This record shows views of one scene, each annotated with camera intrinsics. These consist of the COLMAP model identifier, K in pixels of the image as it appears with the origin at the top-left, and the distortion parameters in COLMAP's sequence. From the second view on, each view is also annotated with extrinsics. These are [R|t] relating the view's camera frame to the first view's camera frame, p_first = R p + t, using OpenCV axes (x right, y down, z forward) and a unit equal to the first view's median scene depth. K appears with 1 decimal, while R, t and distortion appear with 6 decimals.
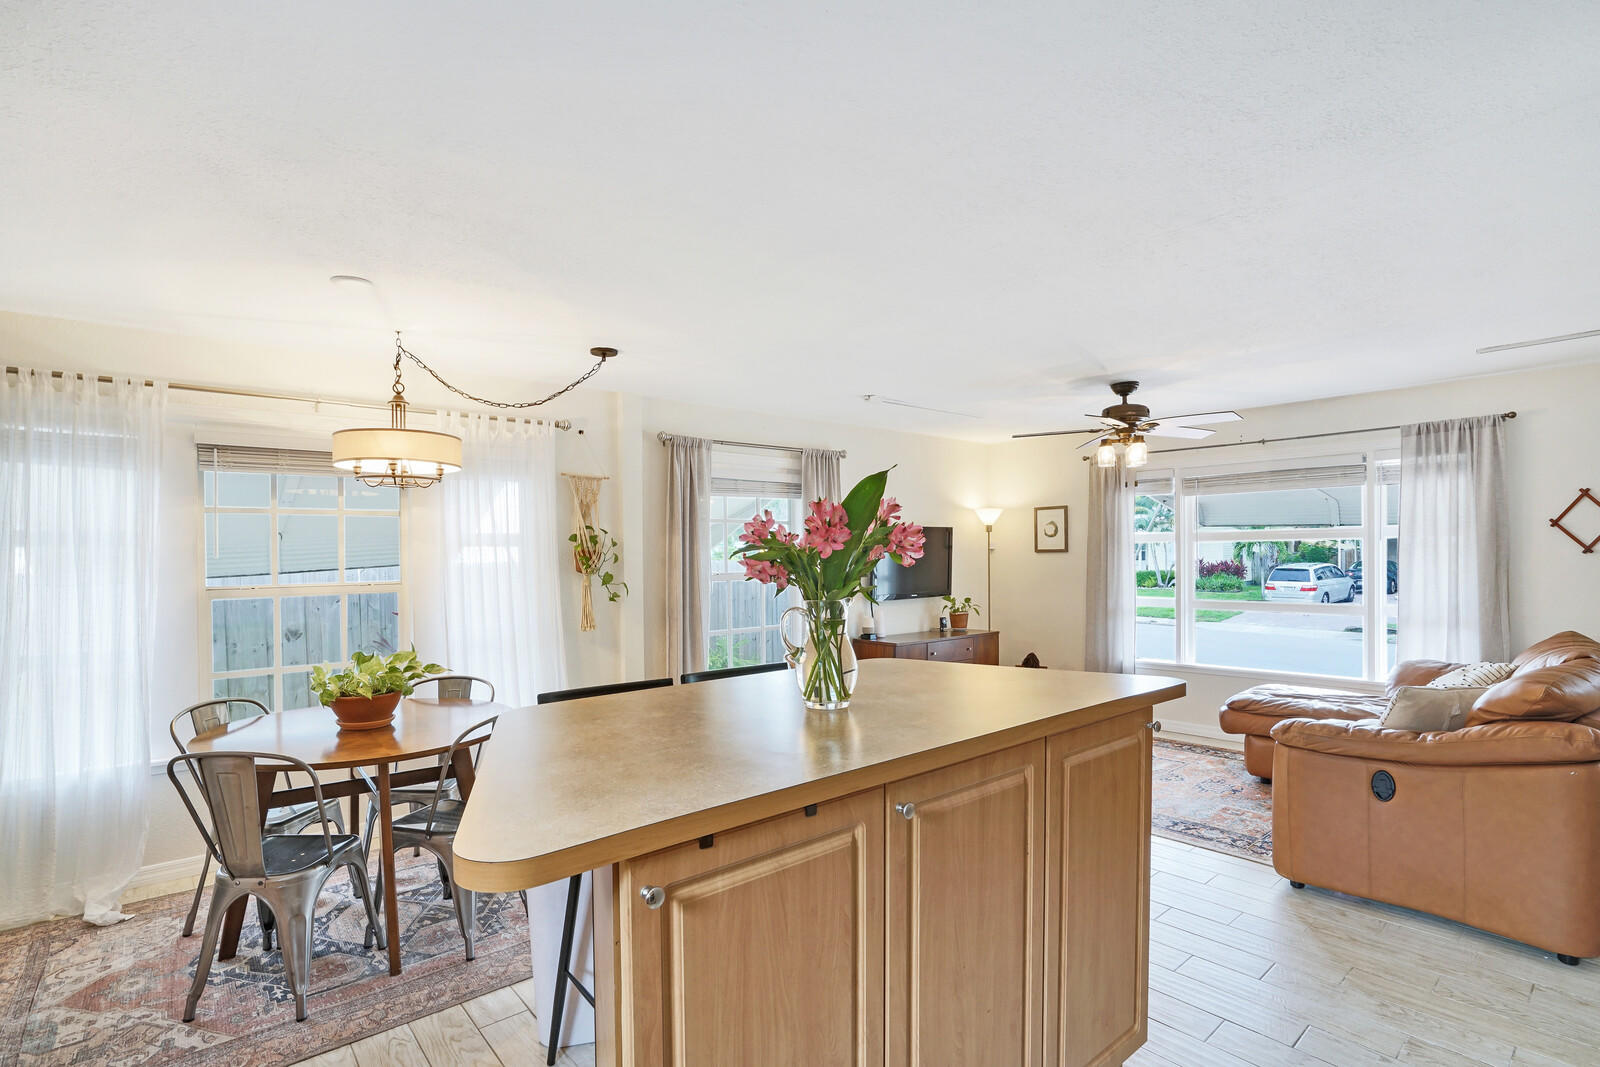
lens RADIAL K [[769.2, 0, 790.2], [0, 769.2, 558.1], [0, 0, 1]] dist [-0.070493, 0.042211]
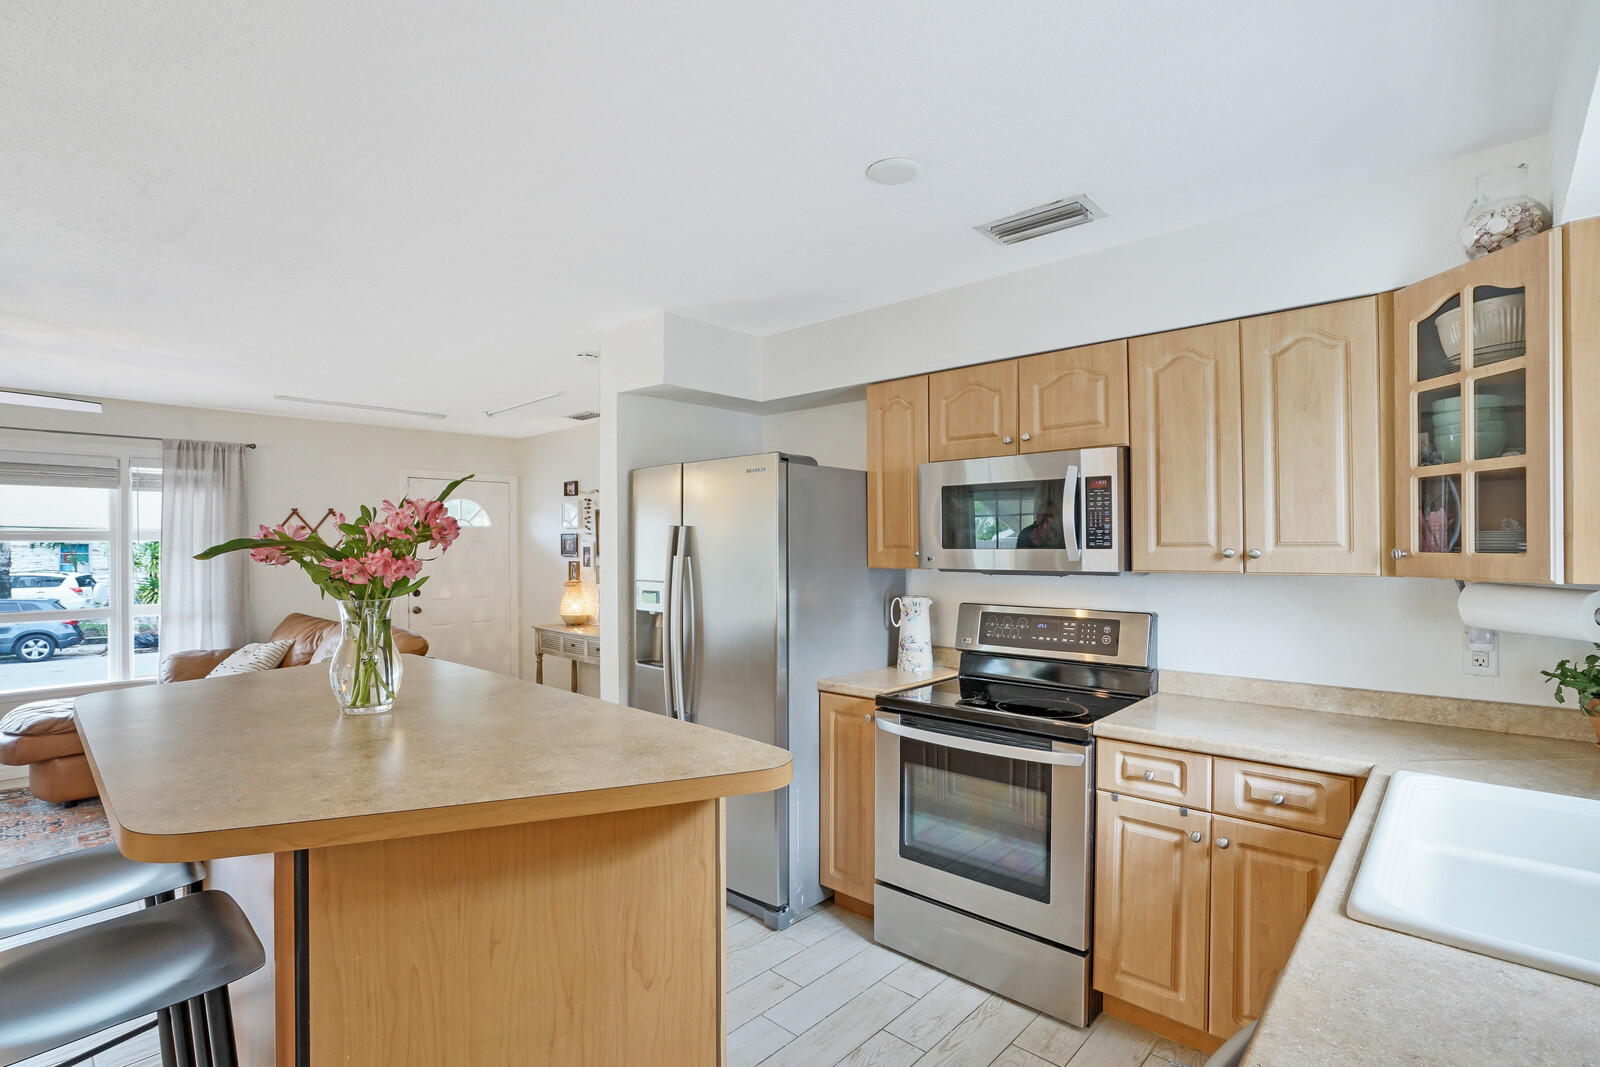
lens RADIAL K [[769.2, 0, 790.2], [0, 769.2, 558.1], [0, 0, 1]] dist [-0.070493, 0.042211]
pose [[-0.113858, -0.002248, 0.993494, -0.367611], [0.008403, 0.999959, 0.003226, 0.000736], [-0.993461, 0.008715, -0.113835, 0.224037]]
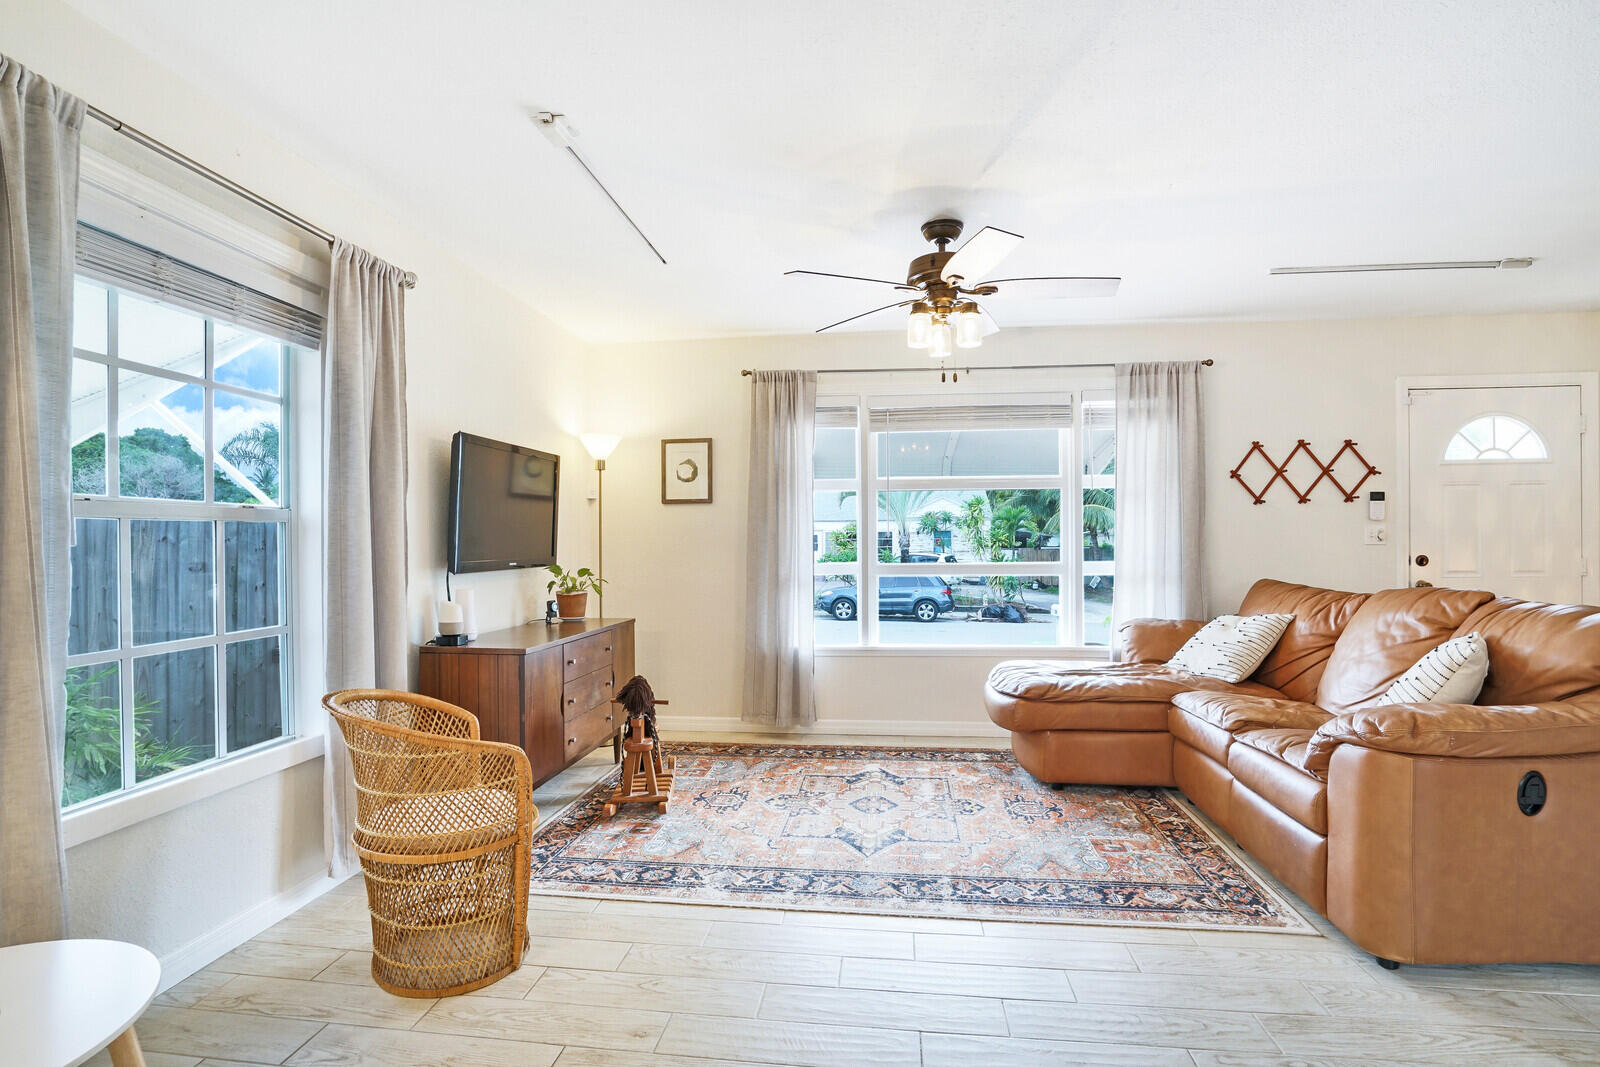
lens RADIAL K [[774.5, 0, 801.8], [0, 774.5, 540.0], [0, 0, 1]] dist [-0.025718, 0.001888]
pose [[0.728298, 0.009745, 0.685191, -0.106450], [-0.002069, 0.999926, -0.012021, 0.050921], [-0.685258, 0.007337, 0.728264, 0.587025]]
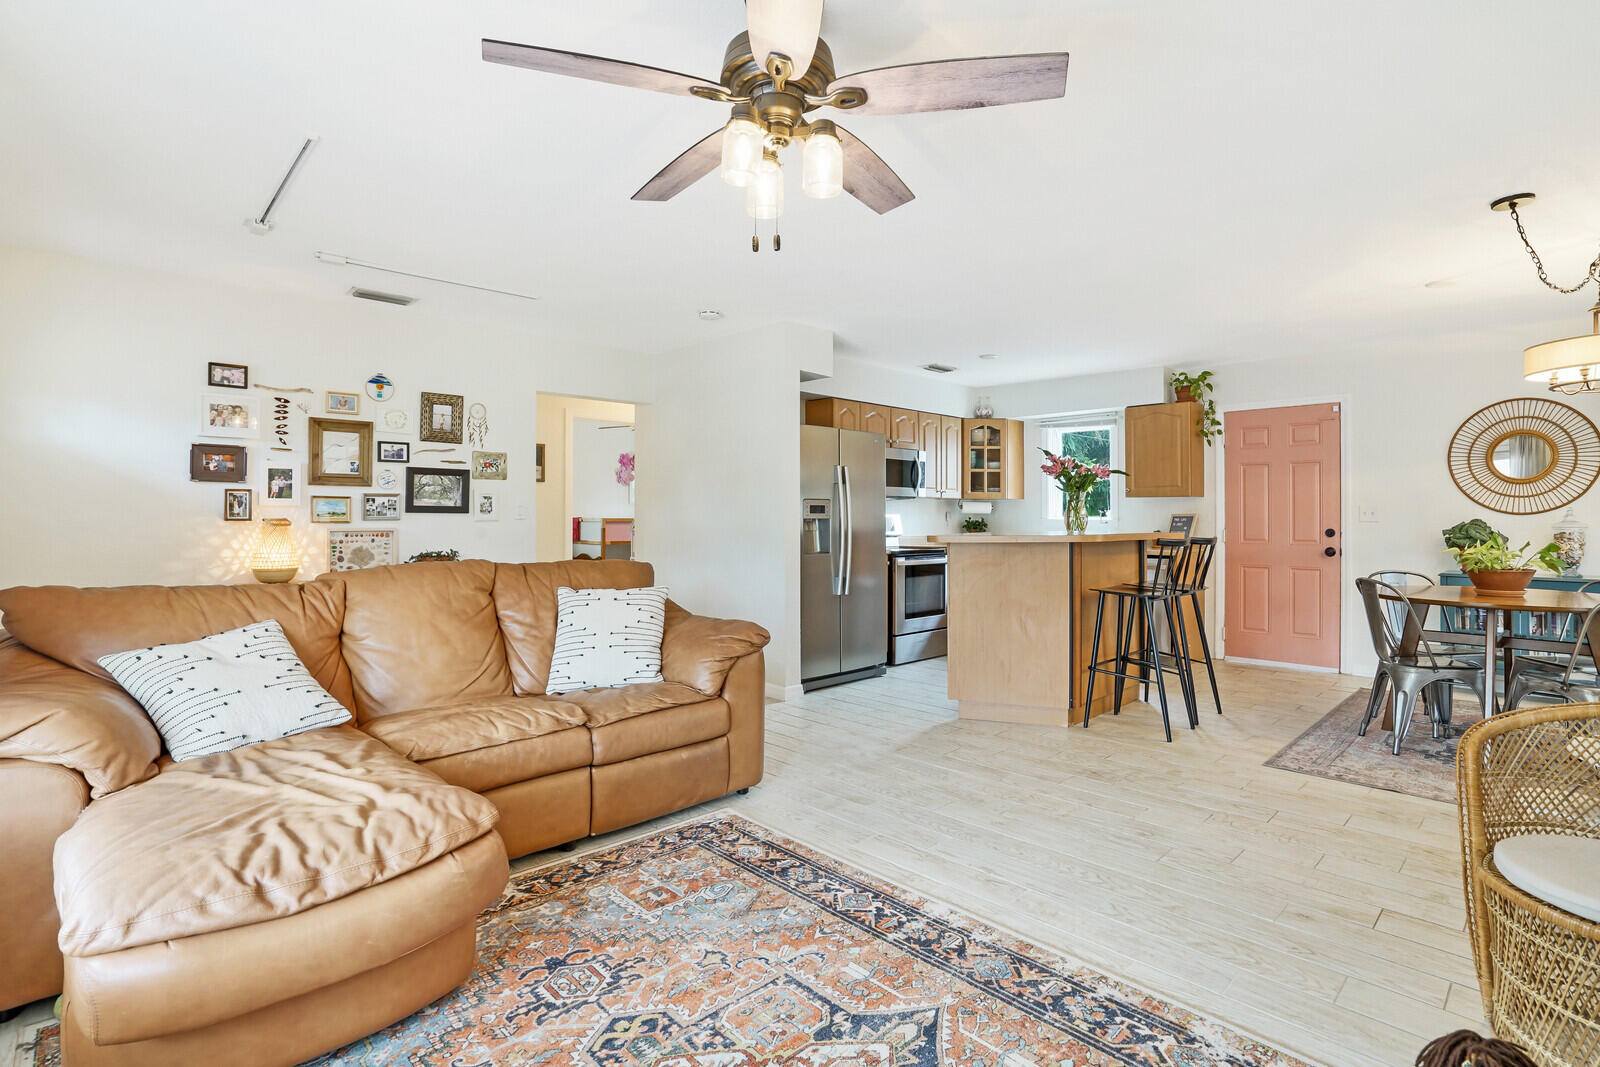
lens RADIAL K [[777.0, 0, 803.9], [0, 777.0, 506.9], [0, 0, 1]] dist [-0.030108, 0.000676]
pose [[-0.997585, 0.011488, -0.068505, 0.451602], [0.012077, 0.999894, -0.008191, 0.043708], [0.068404, -0.008998, -0.997617, 1.393350]]
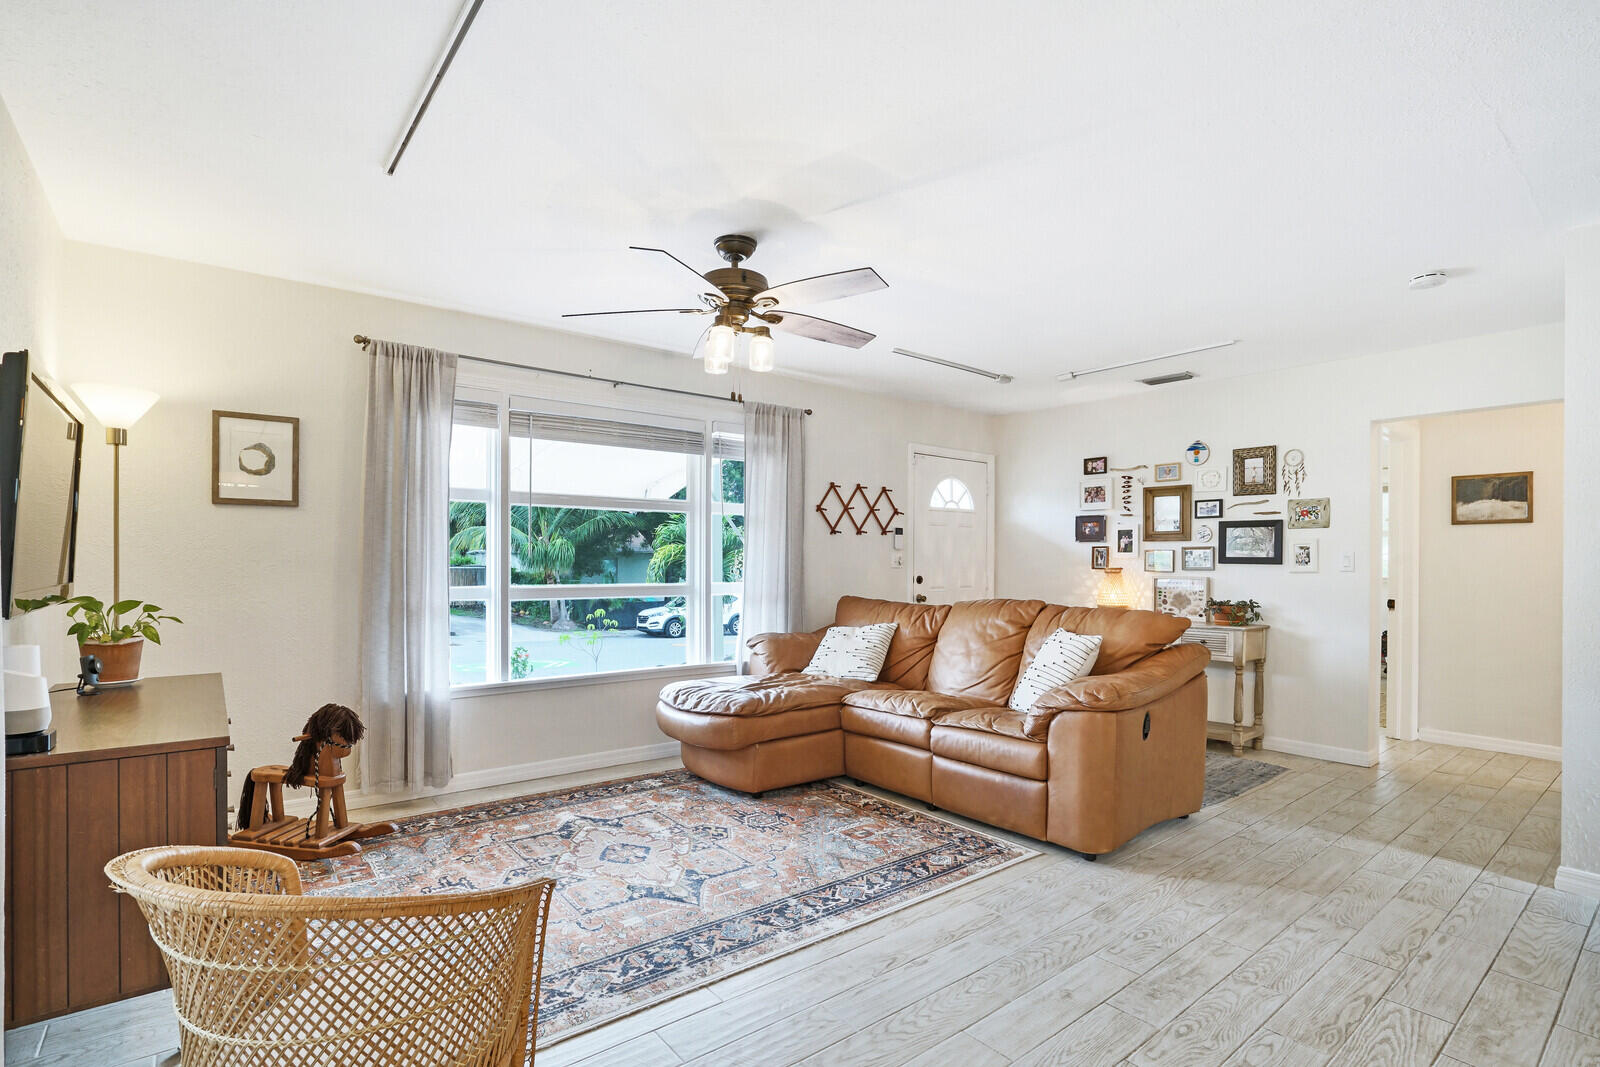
lens RADIAL K [[769.2, 0, 790.2], [0, 769.2, 558.1], [0, 0, 1]] dist [-0.070493, 0.042211]
pose [[0.033822, 0.016875, 0.999285, -0.204932], [-0.004711, 0.999849, -0.016725, 0.049936], [-0.999417, -0.004142, 0.033896, 0.918253]]
